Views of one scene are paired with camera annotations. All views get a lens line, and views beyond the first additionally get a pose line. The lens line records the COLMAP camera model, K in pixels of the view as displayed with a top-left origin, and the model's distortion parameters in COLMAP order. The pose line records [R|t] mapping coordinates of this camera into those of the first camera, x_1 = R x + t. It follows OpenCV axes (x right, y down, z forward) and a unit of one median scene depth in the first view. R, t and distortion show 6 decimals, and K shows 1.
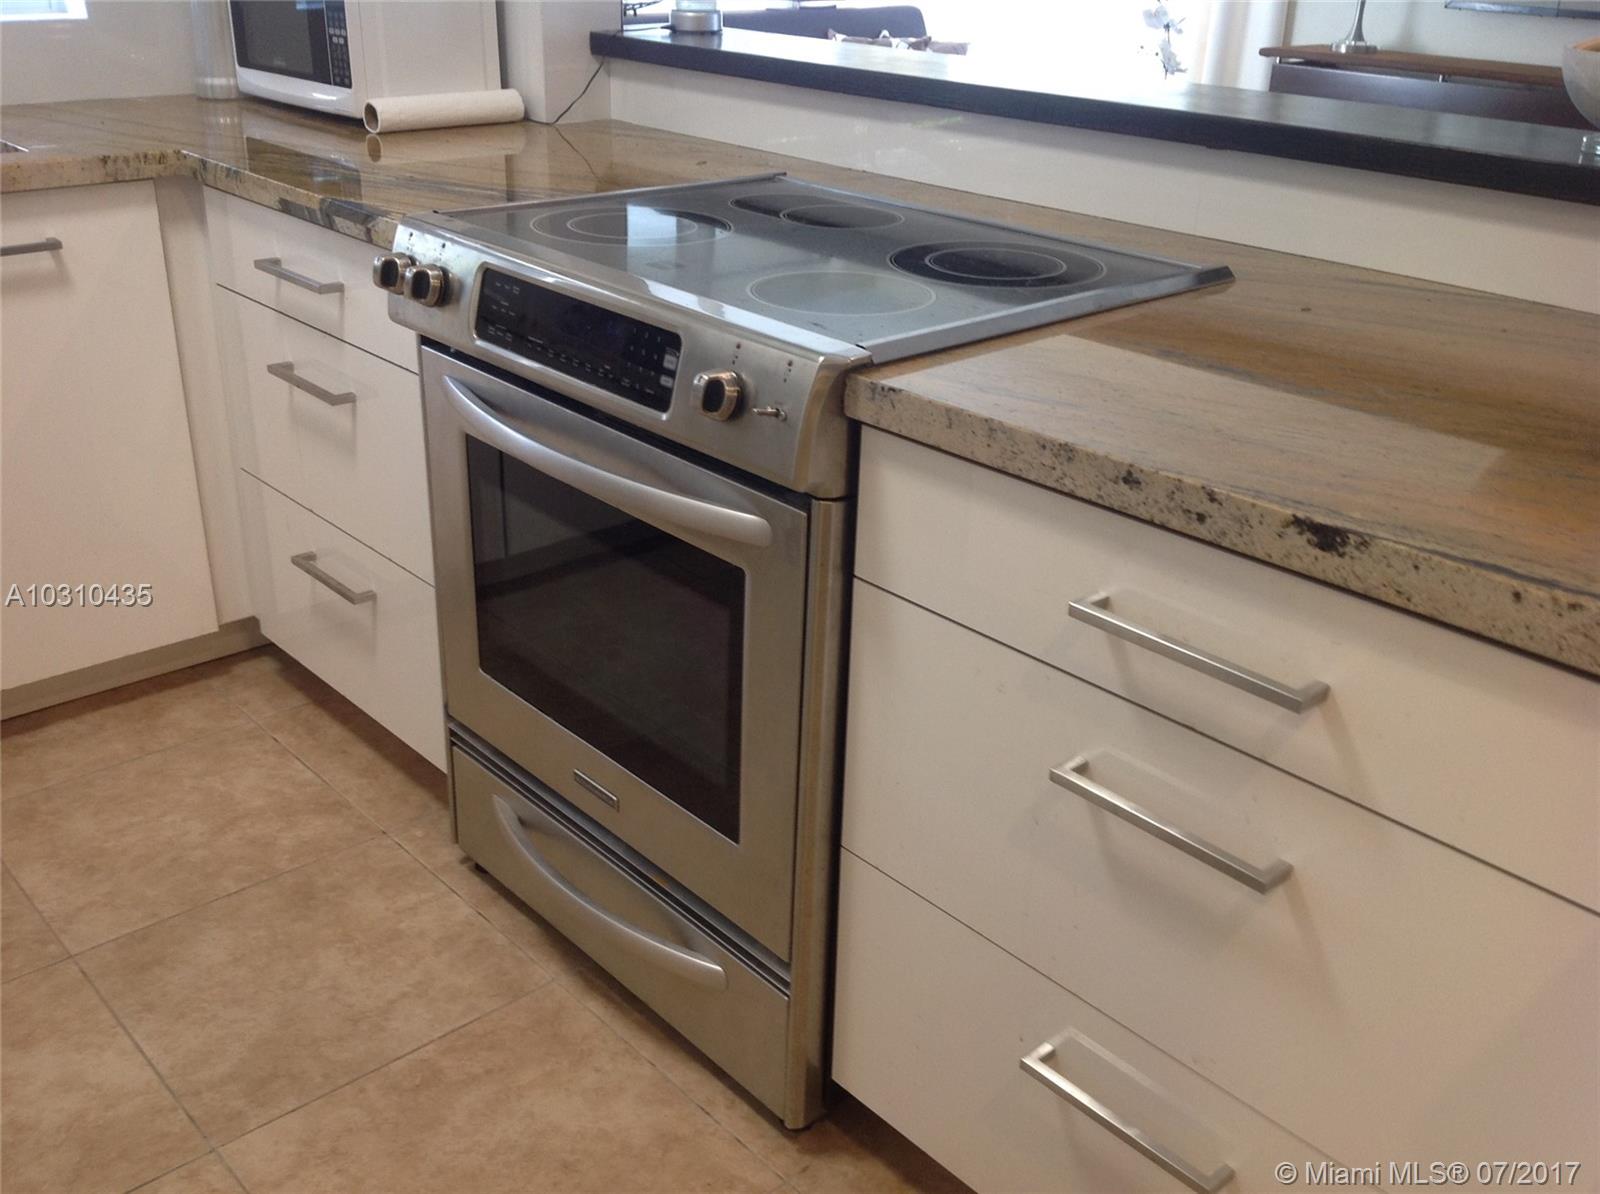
lens RADIAL K [[1522.6, 0, 800.1], [0, 1522.6, 607.0], [0, 0, 1]] dist [-0.038866, 0.000000]
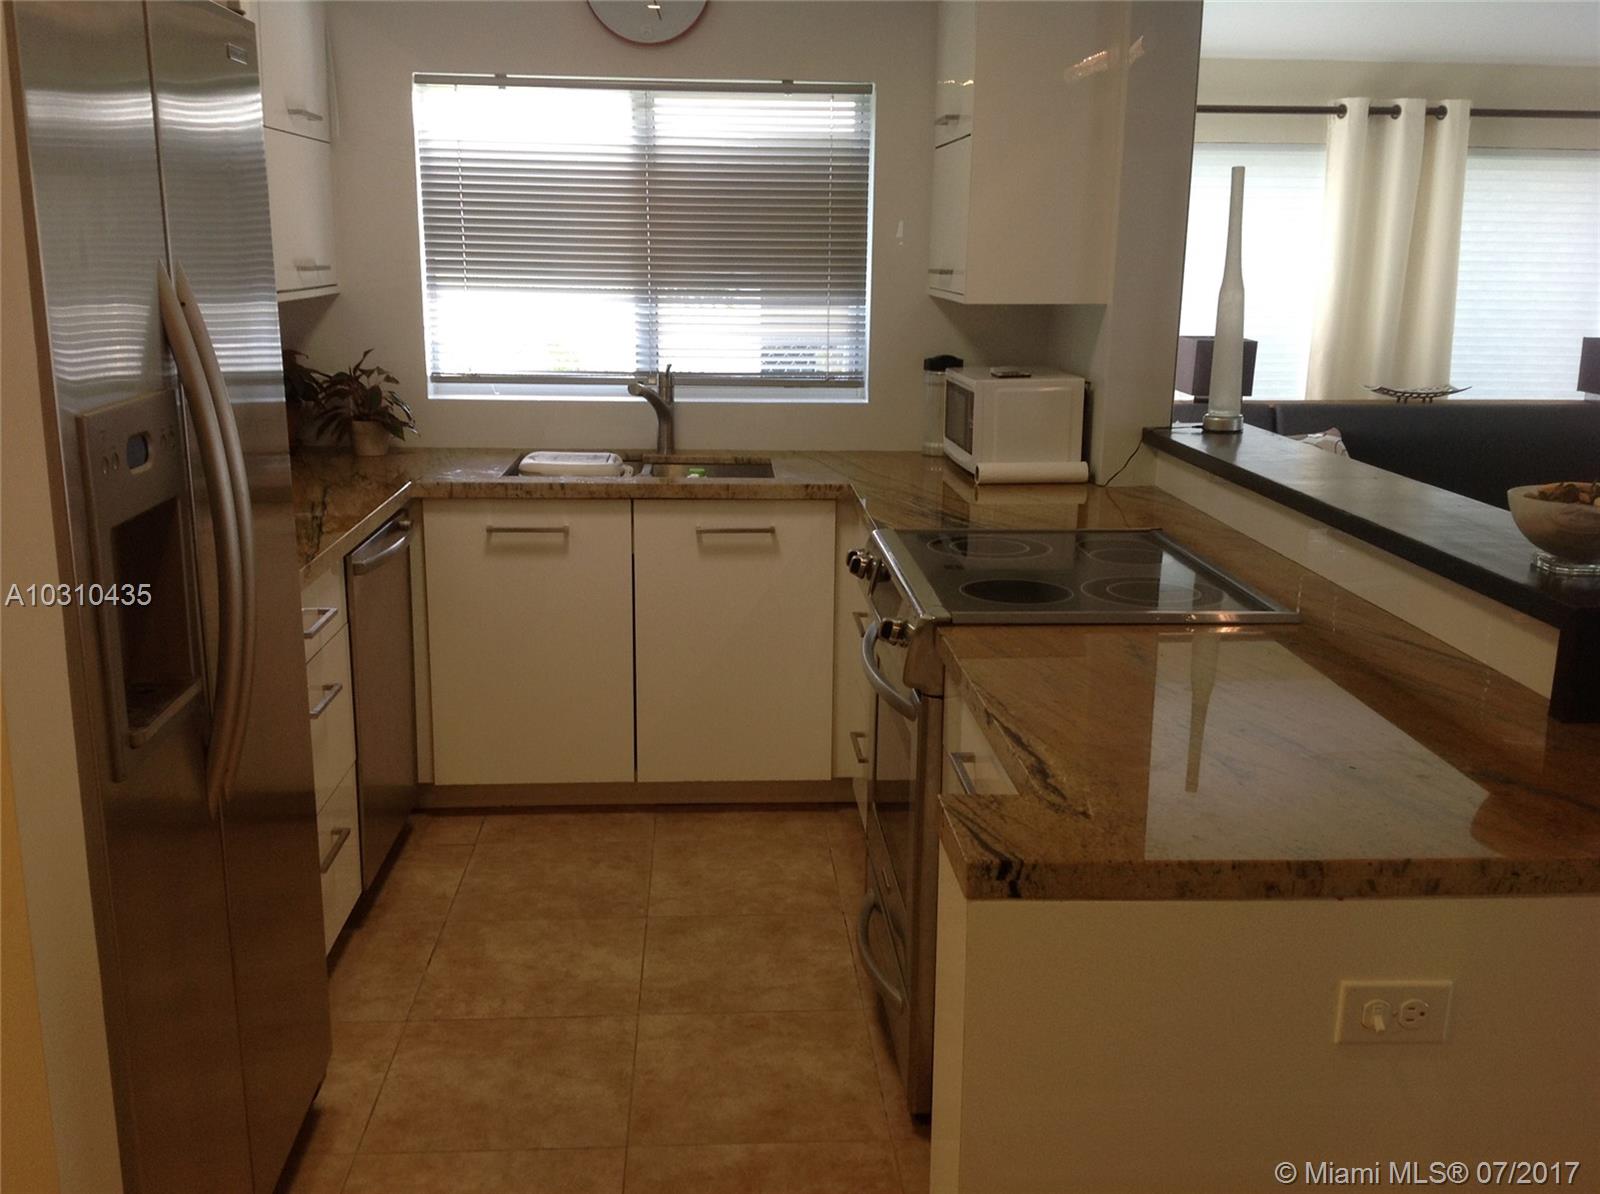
lens RADIAL K [[1522.6, 0, 802.8], [0, 1522.6, 595.4], [0, 0, 1]] dist [-0.038866, 0.000000]
pose [[0.763841, 0.113811, -0.635290, 0.632110], [-0.253488, 0.958133, -0.133133, 0.054497], [0.593540, 0.262731, 0.760712, -0.287995]]
